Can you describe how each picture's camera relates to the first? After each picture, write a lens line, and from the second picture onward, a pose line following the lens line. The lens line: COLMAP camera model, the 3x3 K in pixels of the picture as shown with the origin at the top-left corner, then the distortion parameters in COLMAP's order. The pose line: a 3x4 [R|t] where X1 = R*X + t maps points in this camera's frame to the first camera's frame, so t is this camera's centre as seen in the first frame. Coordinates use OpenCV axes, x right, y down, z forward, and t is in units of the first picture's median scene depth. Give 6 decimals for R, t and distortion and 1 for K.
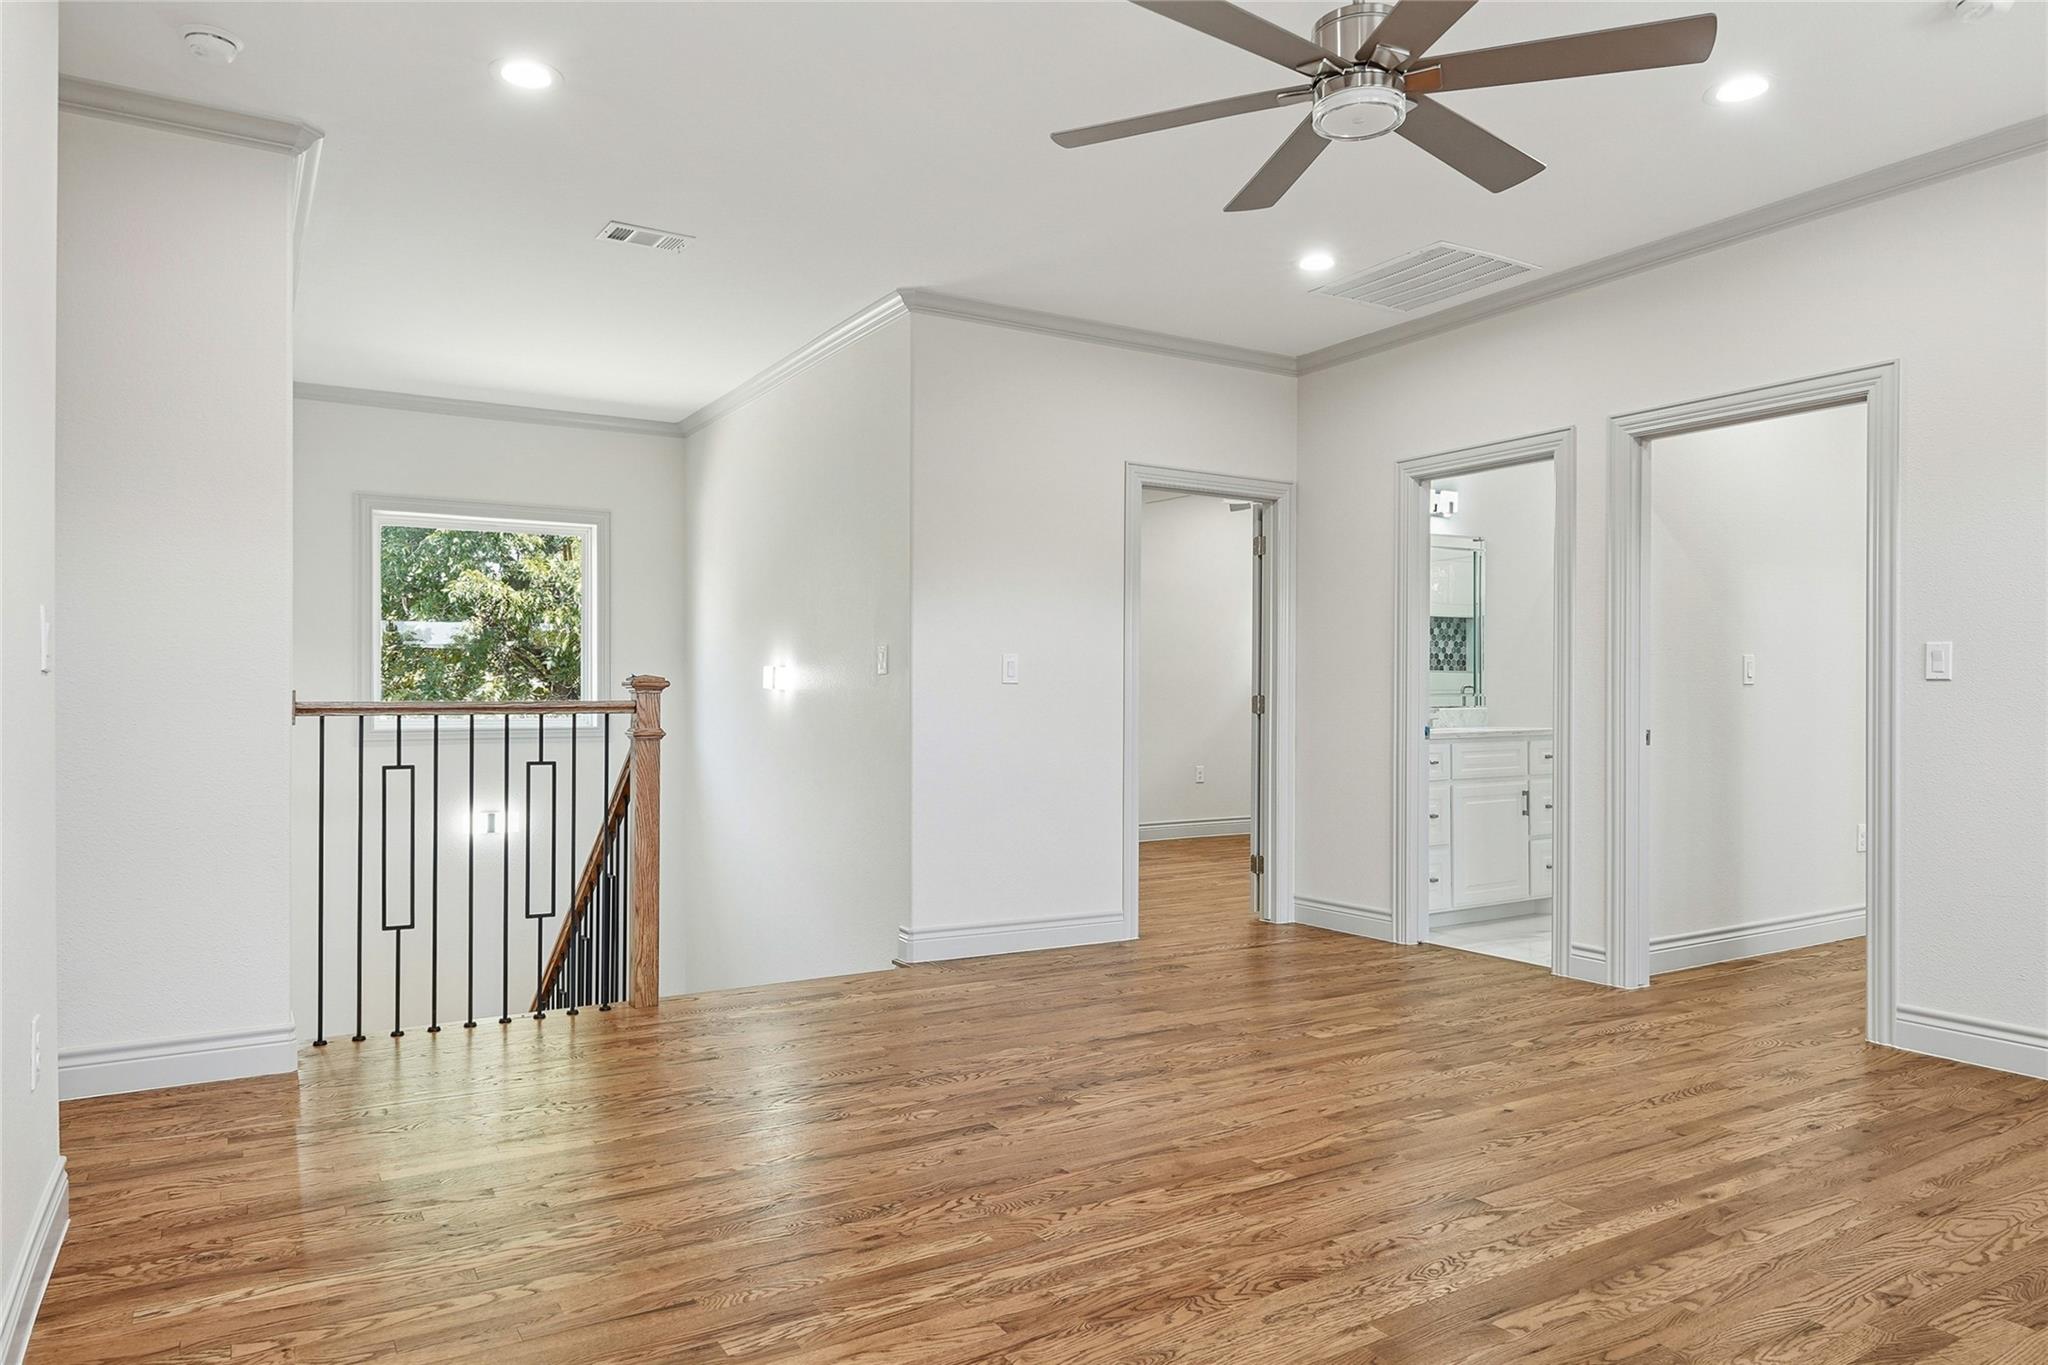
lens RADIAL K [[1306.1, 0, 1024.7], [0, 1306.1, 688.9], [0, 0, 1]] dist [-0.000605, -0.000861]
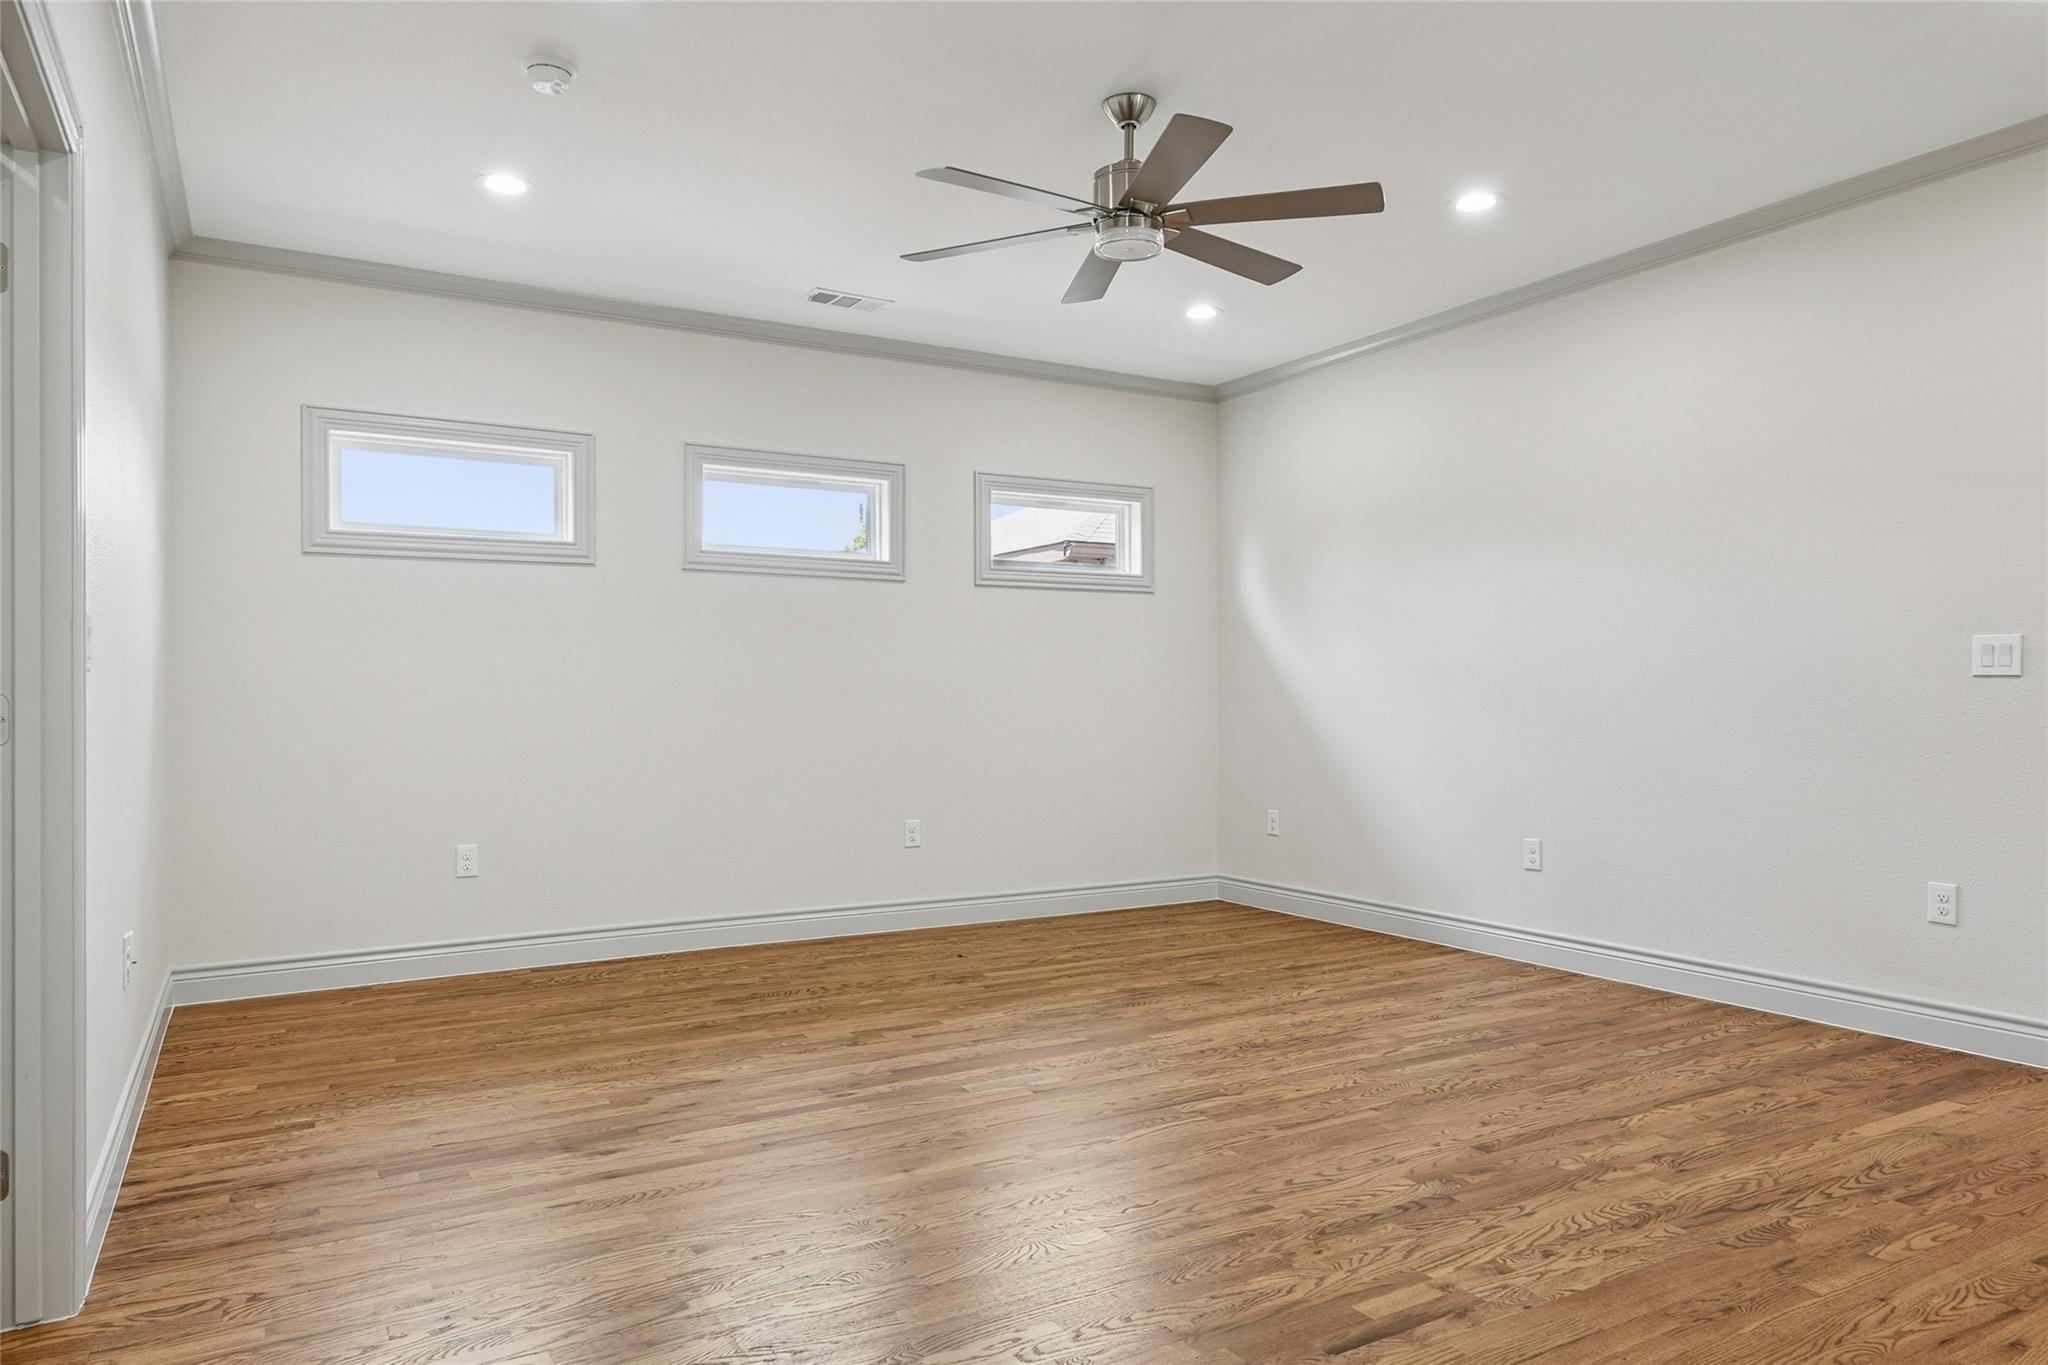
lens RADIAL K [[1306.1, 0, 1023.3], [0, 1306.1, 688.4], [0, 0, 1]] dist [-0.000605, -0.000861]
pose [[-0.999904, 0.004078, 0.013229, 0.316341], [0.003890, 0.999892, -0.014178, 0.015565], [-0.013286, -0.014125, -0.999812, 2.125228]]
